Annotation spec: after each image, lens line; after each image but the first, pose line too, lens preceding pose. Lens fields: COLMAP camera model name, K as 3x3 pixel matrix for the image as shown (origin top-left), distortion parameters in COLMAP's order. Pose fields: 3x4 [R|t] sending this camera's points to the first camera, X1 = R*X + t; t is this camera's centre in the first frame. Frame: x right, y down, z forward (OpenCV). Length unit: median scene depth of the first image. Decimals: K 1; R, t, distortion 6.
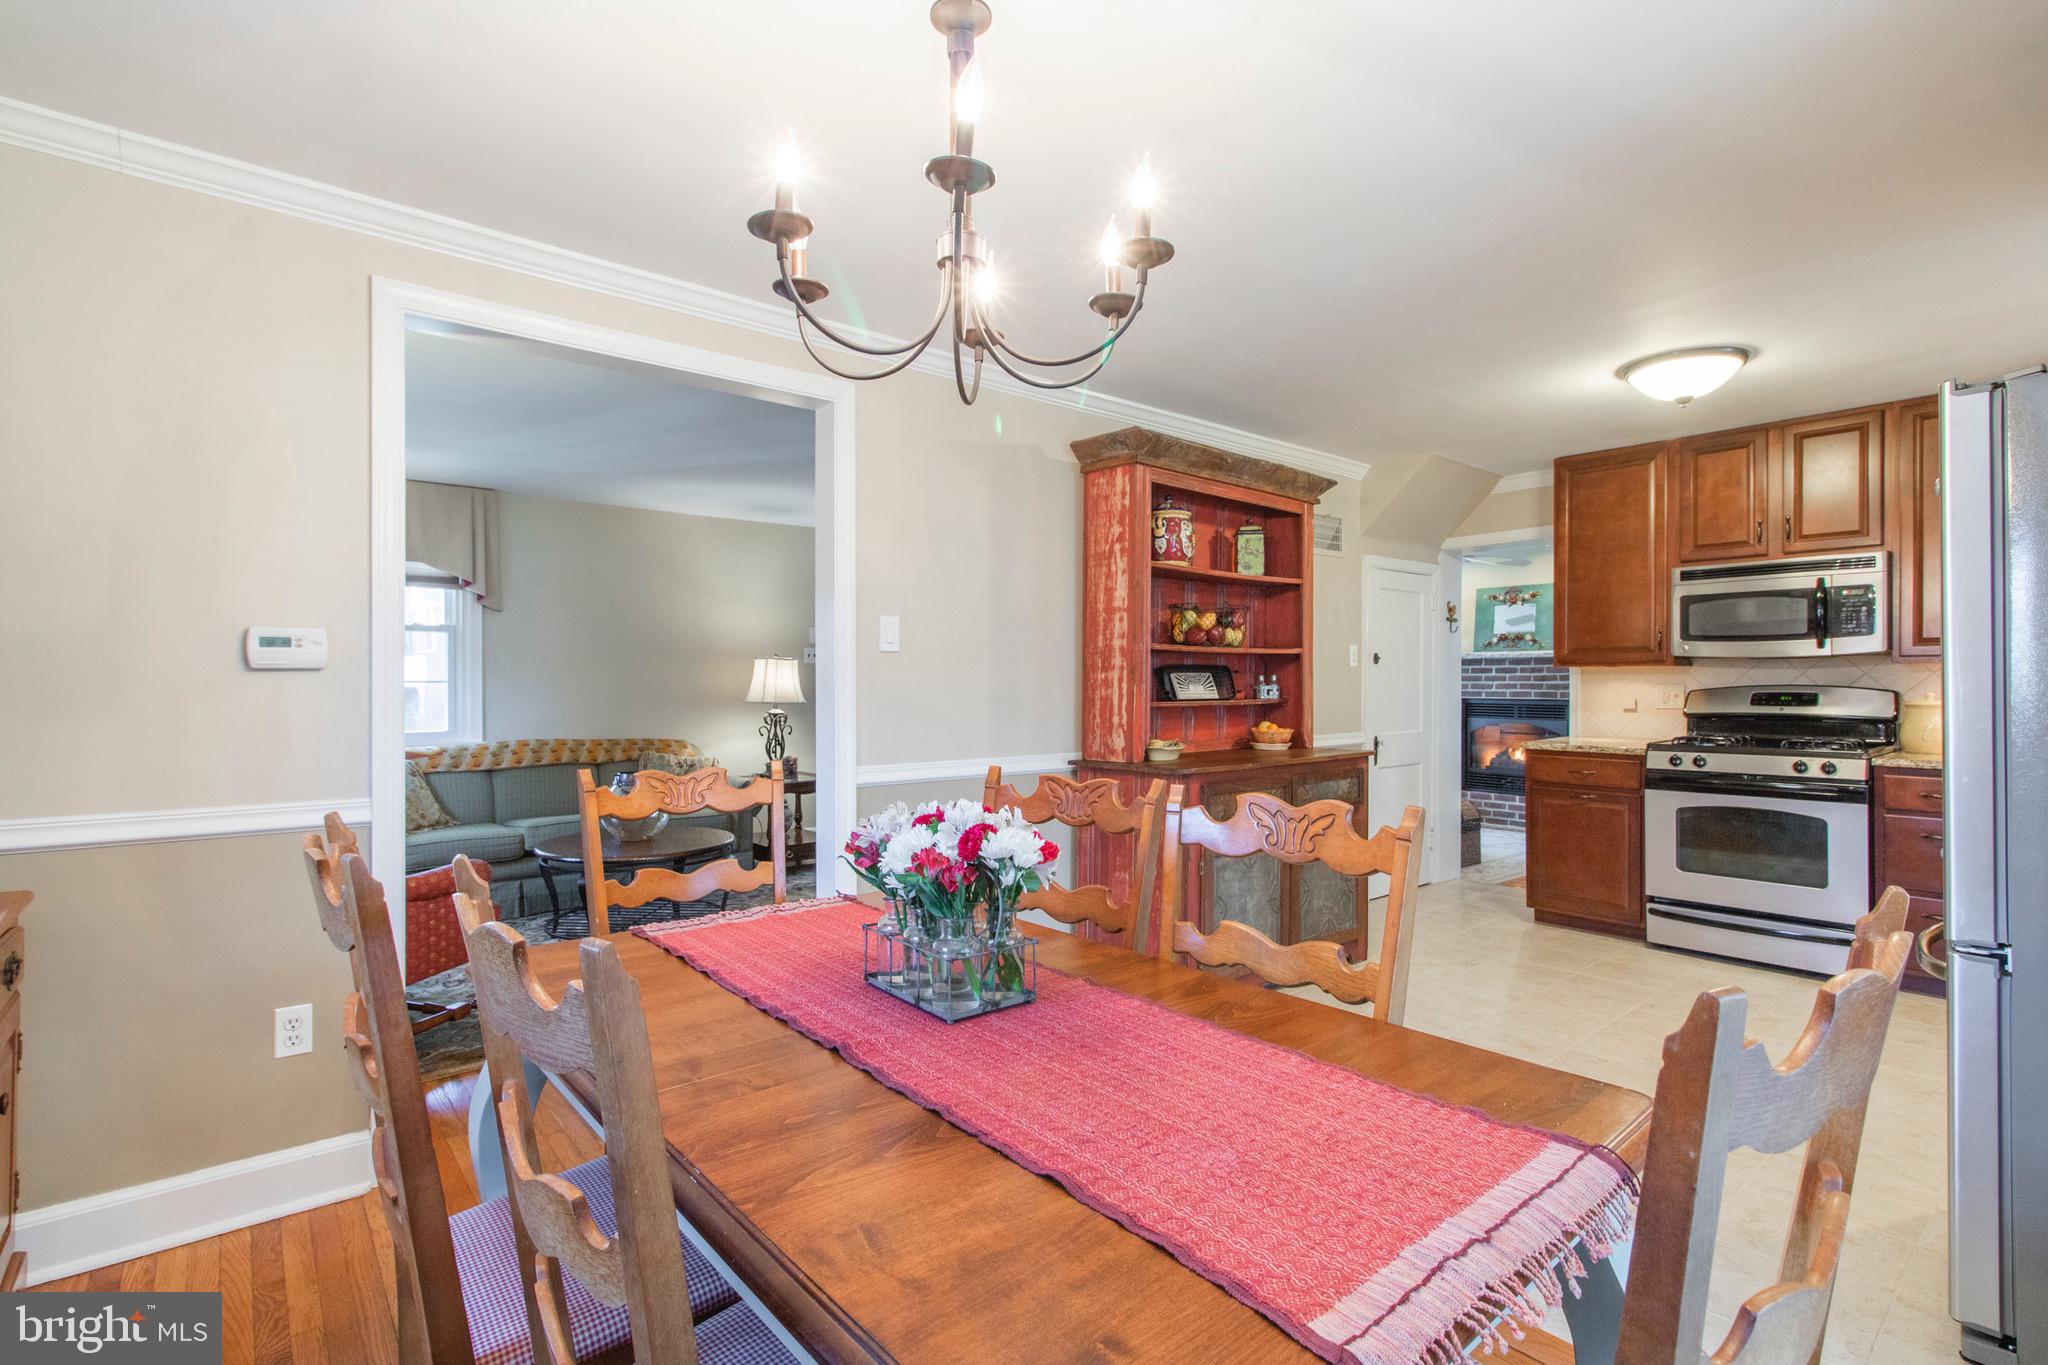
lens RADIAL K [[947.7, 0, 1017.7], [0, 947.7, 686.5], [0, 0, 1]] dist [-0.002365, 0.001424]
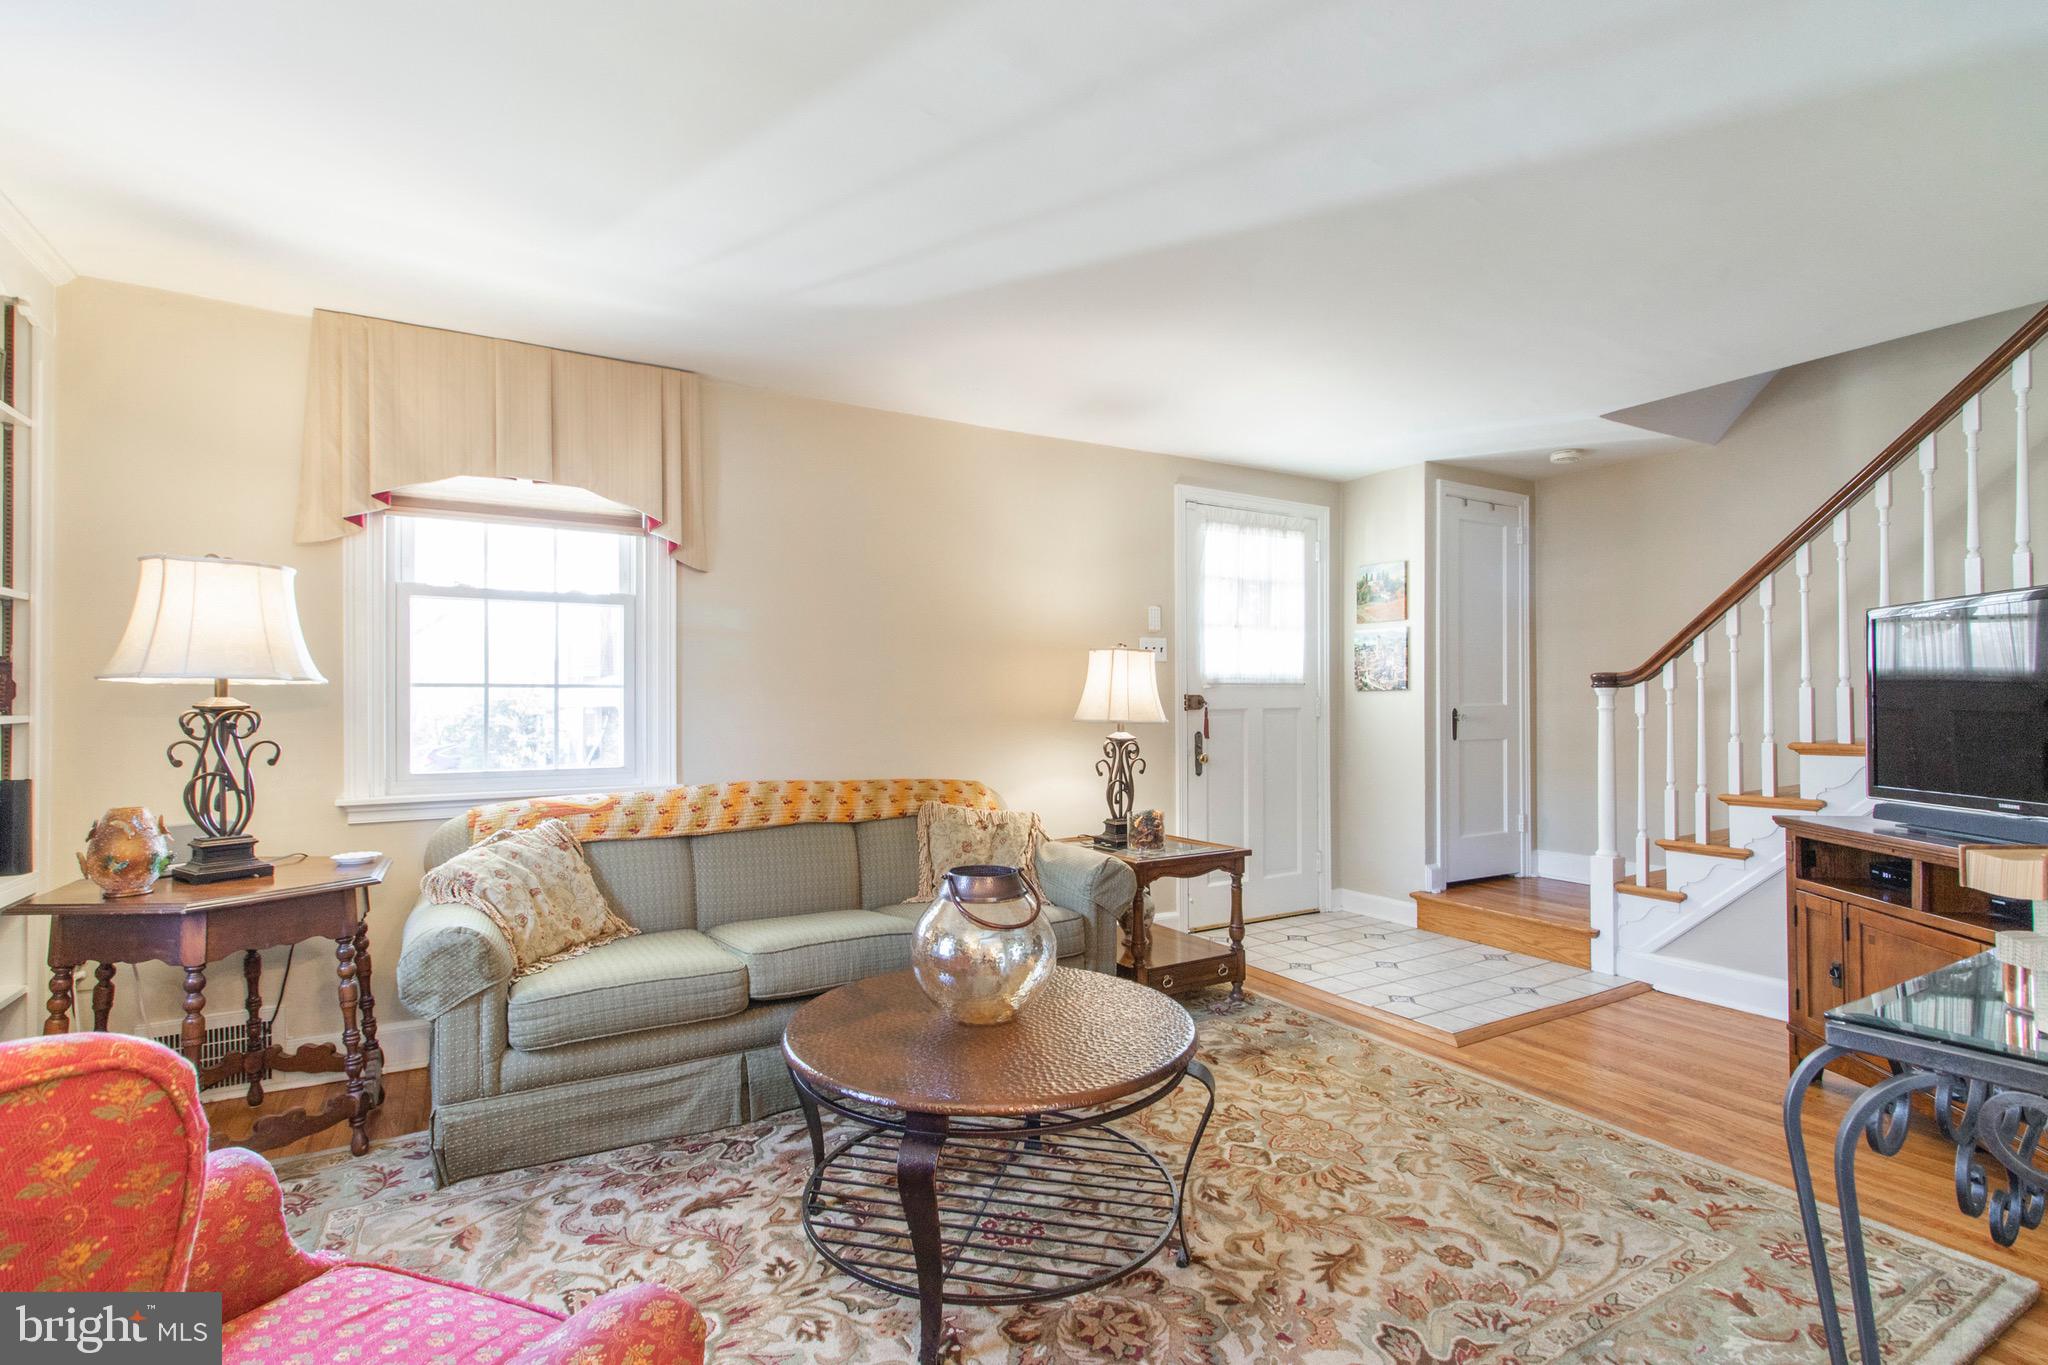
lens RADIAL K [[947.7, 0, 1037.4], [0, 947.7, 698.1], [0, 0, 1]] dist [-0.002365, 0.001424]
pose [[0.988613, -0.003372, -0.150441, -0.245444], [0.001585, 0.999927, -0.011999, 0.010196], [0.150470, 0.011624, 0.988546, 0.434898]]
